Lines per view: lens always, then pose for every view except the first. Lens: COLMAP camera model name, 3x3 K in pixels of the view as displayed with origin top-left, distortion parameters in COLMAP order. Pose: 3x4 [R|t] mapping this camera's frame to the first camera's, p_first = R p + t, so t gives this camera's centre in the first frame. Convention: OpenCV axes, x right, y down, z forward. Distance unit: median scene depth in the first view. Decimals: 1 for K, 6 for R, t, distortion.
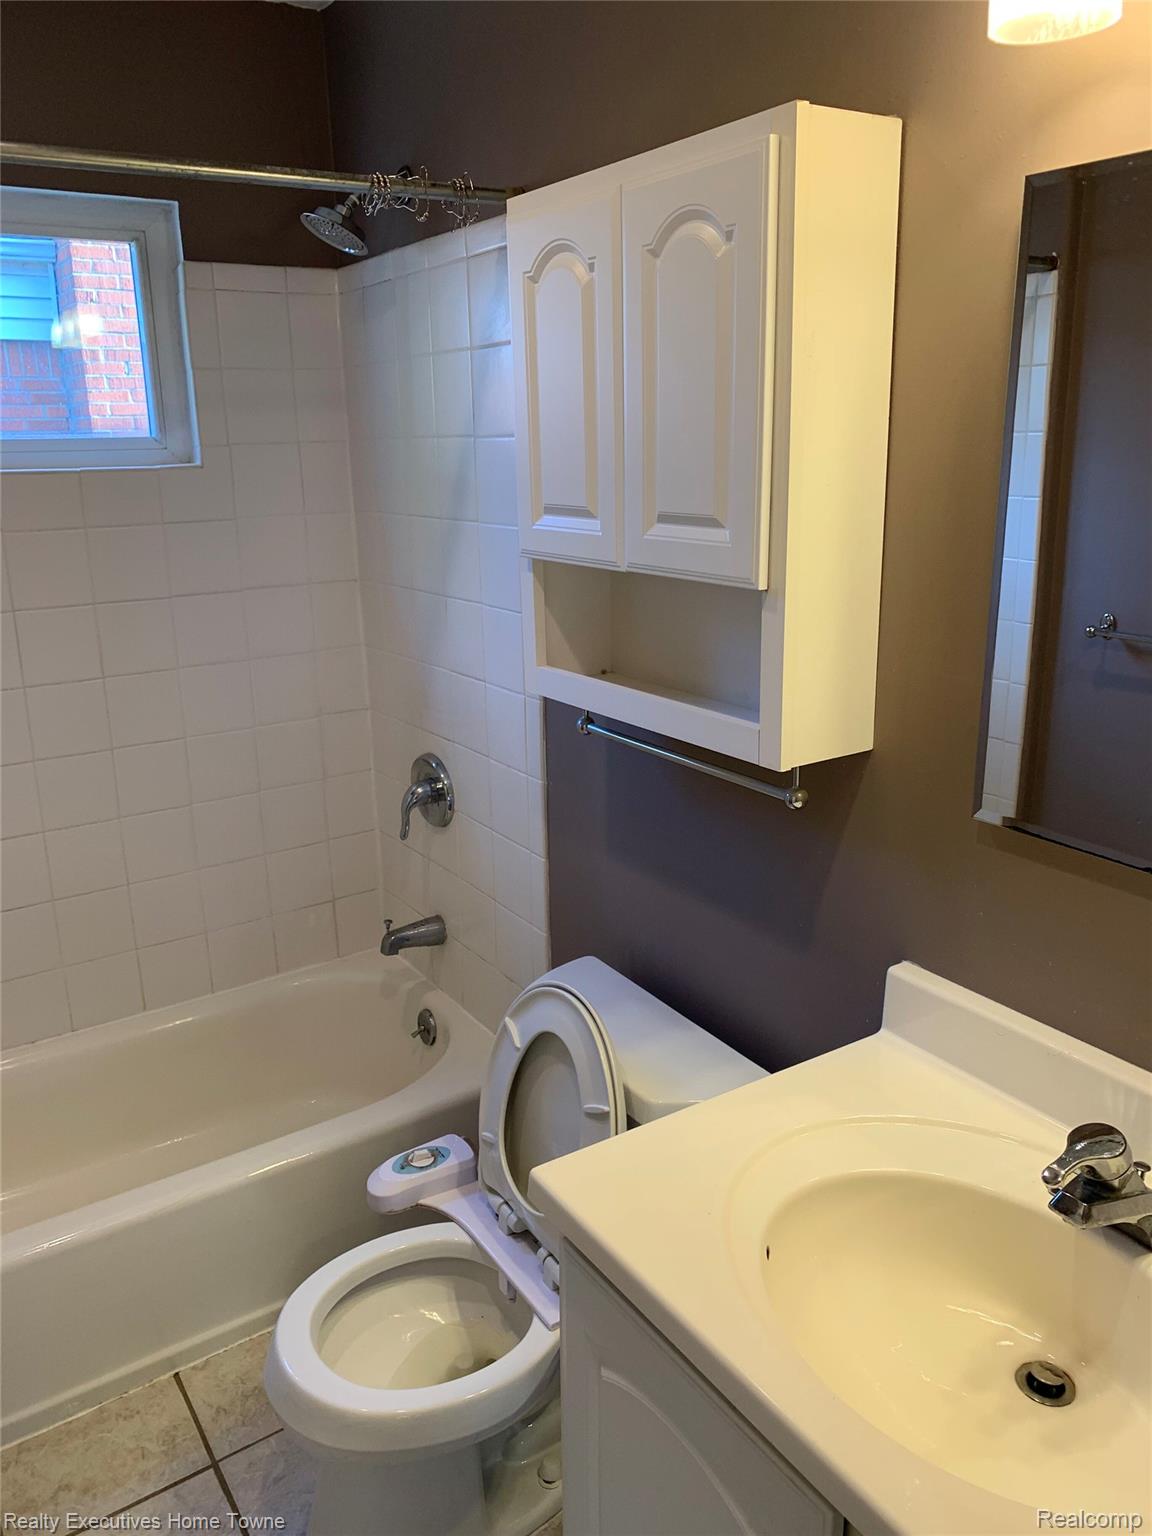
lens RADIAL K [[1166.6, 0, 571.9], [0, 1166.6, 760.4], [0, 0, 1]] dist [0.023315, -0.029430]
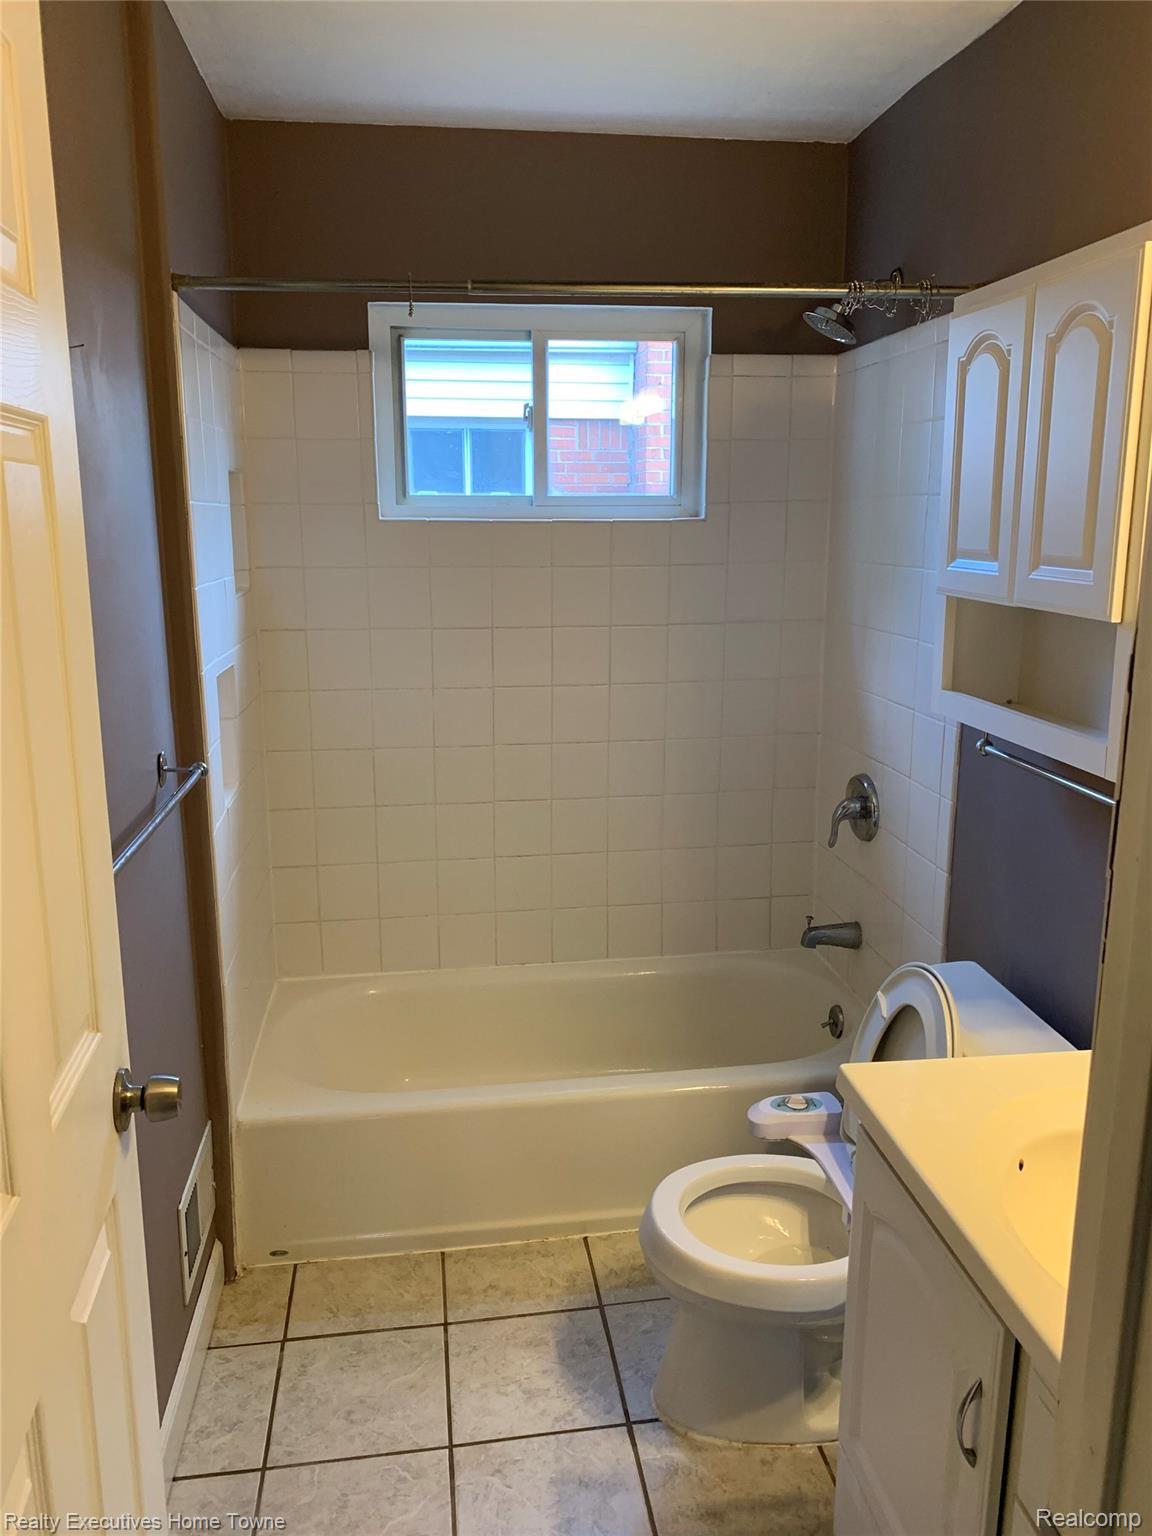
lens RADIAL K [[1166.6, 0, 576.8], [0, 1166.6, 768.9], [0, 0, 1]] dist [0.023315, -0.029430]
pose [[0.901893, 0.108799, -0.418033, 0.118253], [-0.129206, 0.991401, -0.020733, 0.057541], [0.412182, 0.072711, 0.908195, -0.166580]]
